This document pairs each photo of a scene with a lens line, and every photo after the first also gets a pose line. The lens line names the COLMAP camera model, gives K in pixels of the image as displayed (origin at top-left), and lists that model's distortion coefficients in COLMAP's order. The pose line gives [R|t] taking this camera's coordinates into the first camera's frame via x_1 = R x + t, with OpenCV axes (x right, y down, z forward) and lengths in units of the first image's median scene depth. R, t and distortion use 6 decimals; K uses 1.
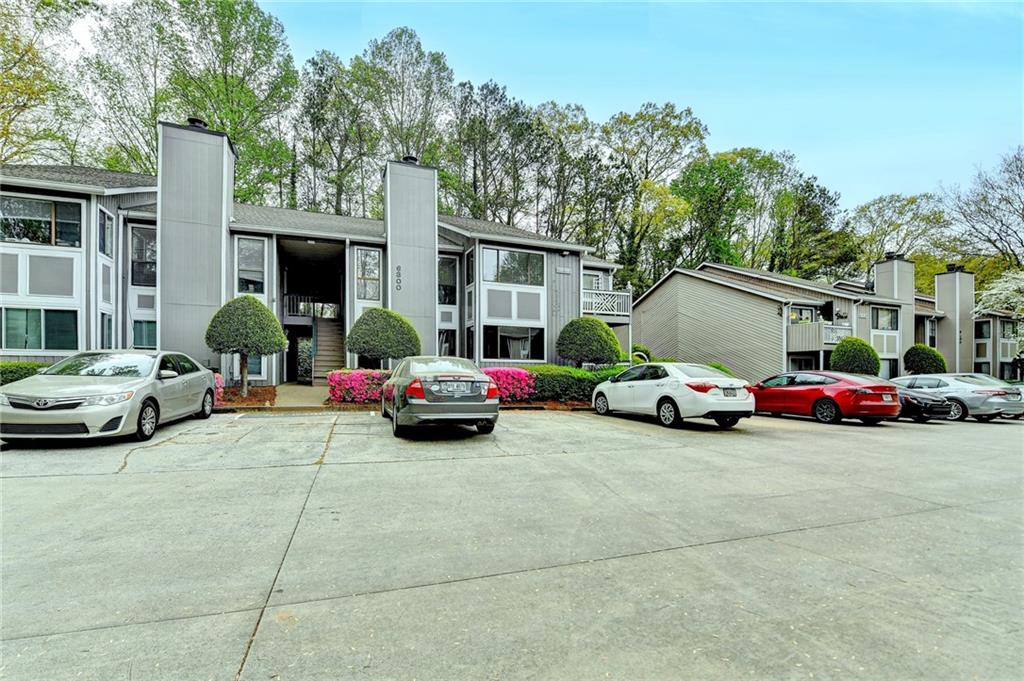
lens RADIAL K [[431.7, 0, 502.1], [0, 431.7, 380.0], [0, 0, 1]] dist [-0.011281, -0.002265]
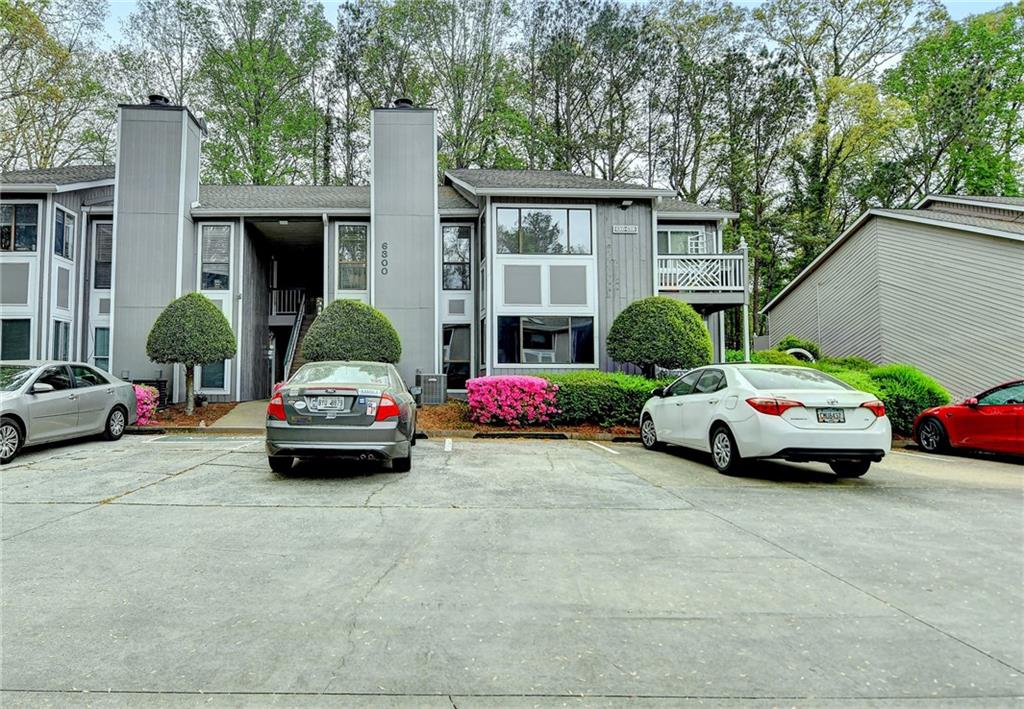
lens RADIAL K [[589.7, 0, 442.3], [0, 589.7, 363.7], [0, 0, 1]] dist [-0.011261, -0.005605]
pose [[0.947199, -0.018438, -0.320115, 0.210114], [0.001853, 0.998643, -0.052039, 0.000401], [0.320641, 0.048699, 0.945948, 0.078670]]
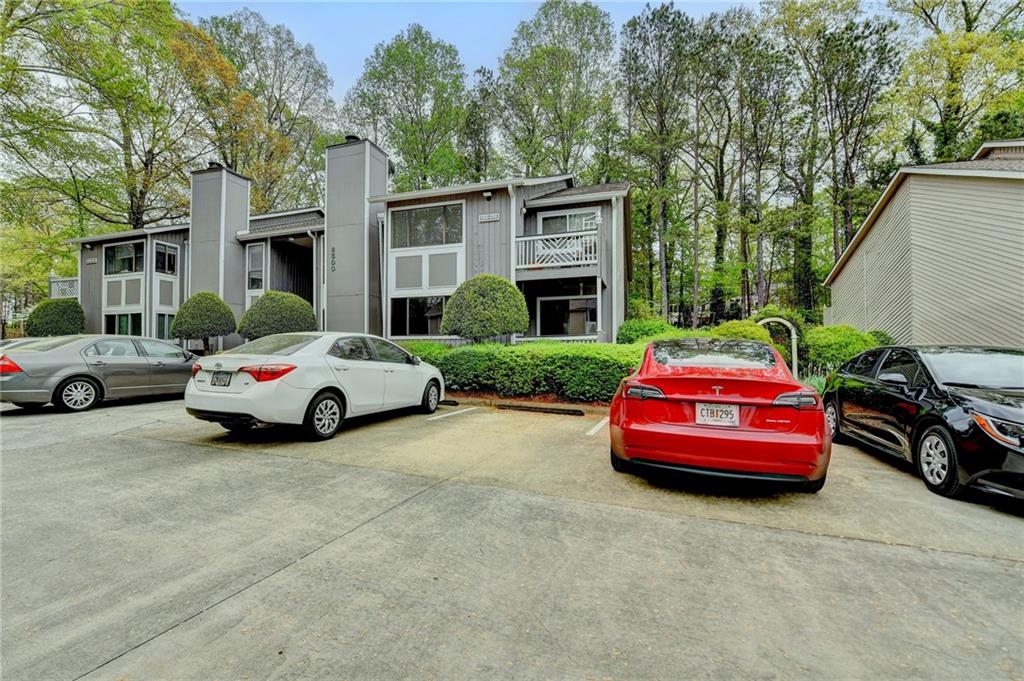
lens RADIAL K [[431.7, 0, 524.1], [0, 431.7, 358.5], [0, 0, 1]] dist [-0.011281, -0.002265]
pose [[0.777638, 0.000011, -0.628712, 0.868359], [-0.005613, 0.999960, -0.006925, 0.002153], [0.628687, 0.008914, 0.777607, 0.574295]]
